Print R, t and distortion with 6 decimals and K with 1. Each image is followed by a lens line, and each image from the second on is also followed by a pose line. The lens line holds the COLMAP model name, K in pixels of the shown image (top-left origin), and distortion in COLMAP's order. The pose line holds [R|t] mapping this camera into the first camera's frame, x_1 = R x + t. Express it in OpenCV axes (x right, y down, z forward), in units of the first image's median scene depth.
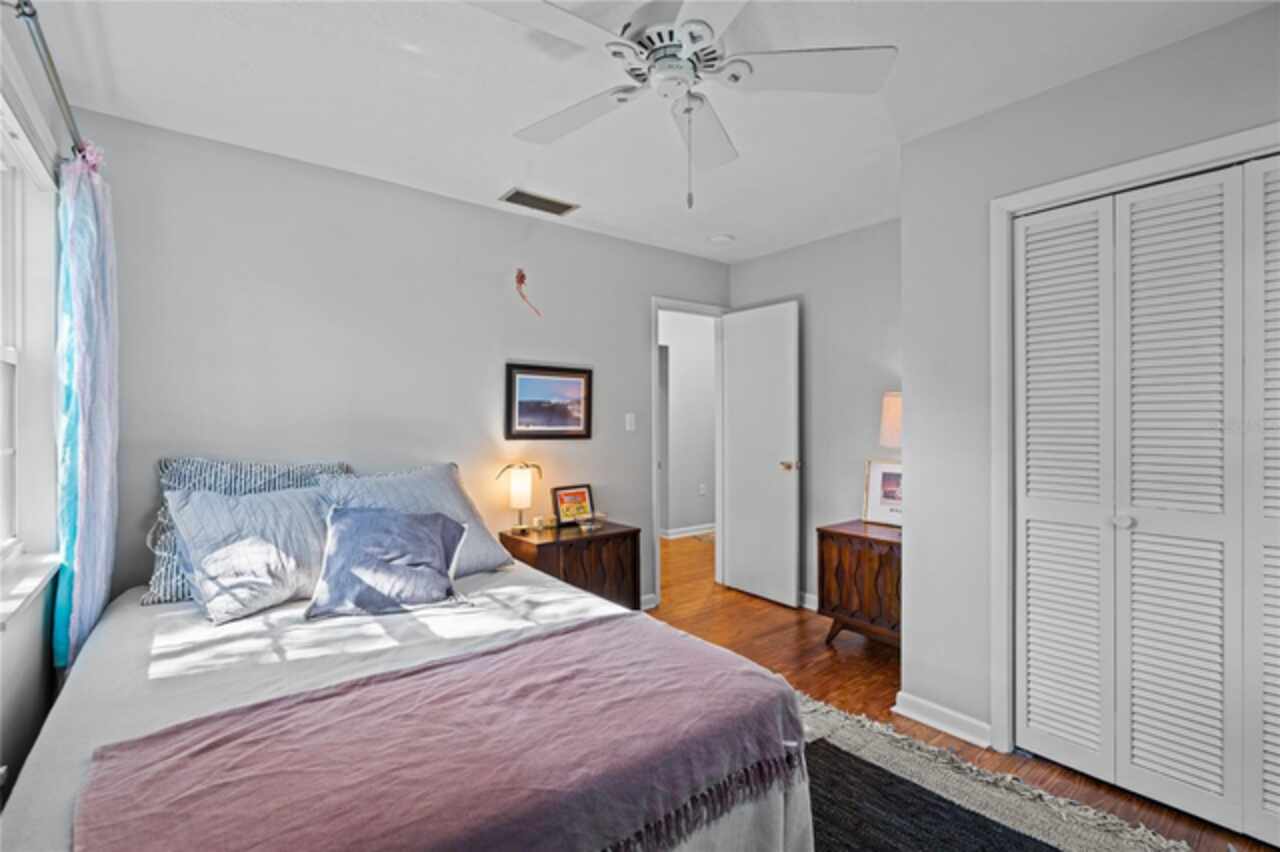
lens RADIAL K [[588.7, 0, 646.1], [0, 588.7, 410.8], [0, 0, 1]] dist [-0.003641, -0.000225]
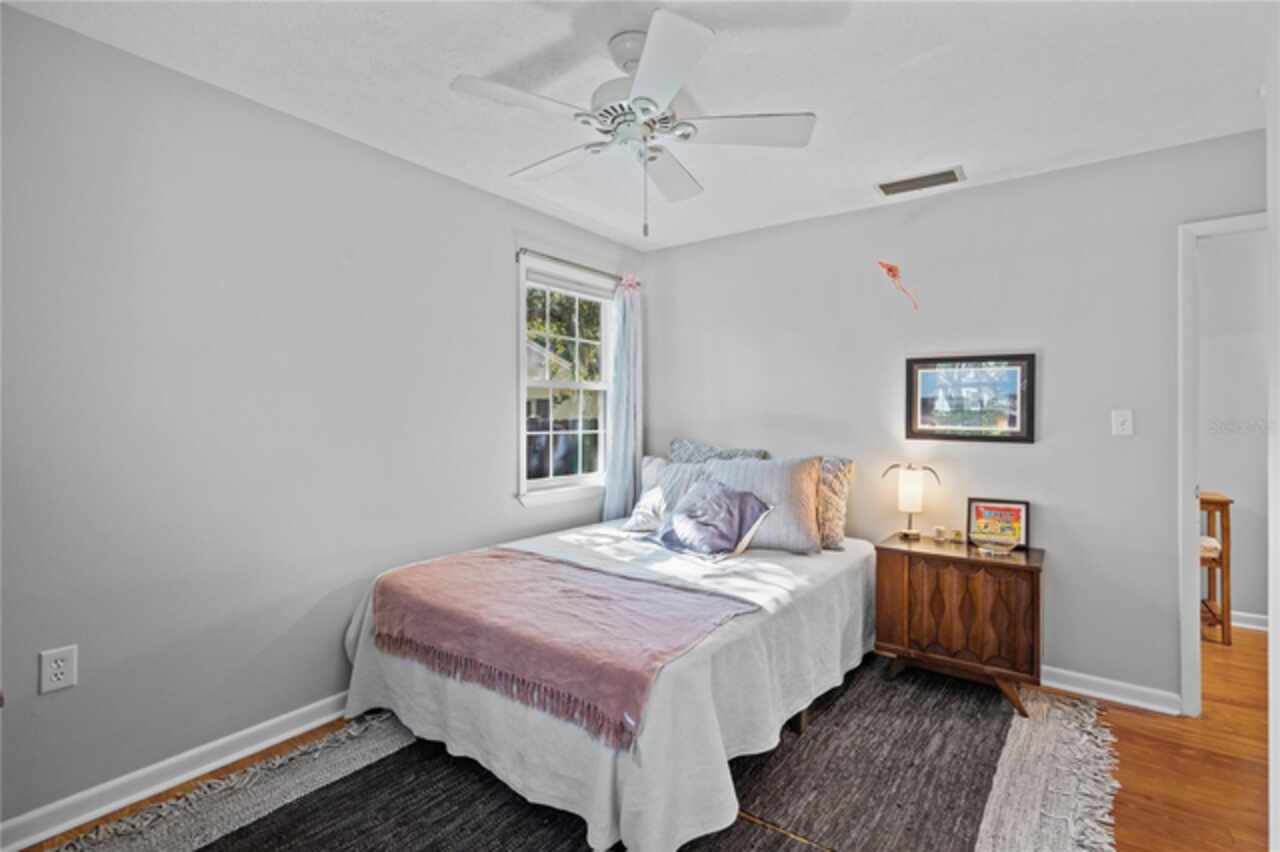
lens RADIAL K [[588.7, 0, 646.1], [0, 588.7, 410.8], [0, 0, 1]] dist [-0.003641, -0.000225]
pose [[0.259439, -0.007298, -0.965732, 0.579468], [0.009793, 0.999940, -0.004925, 0.004173], [0.965710, -0.008180, 0.259495, 0.339374]]
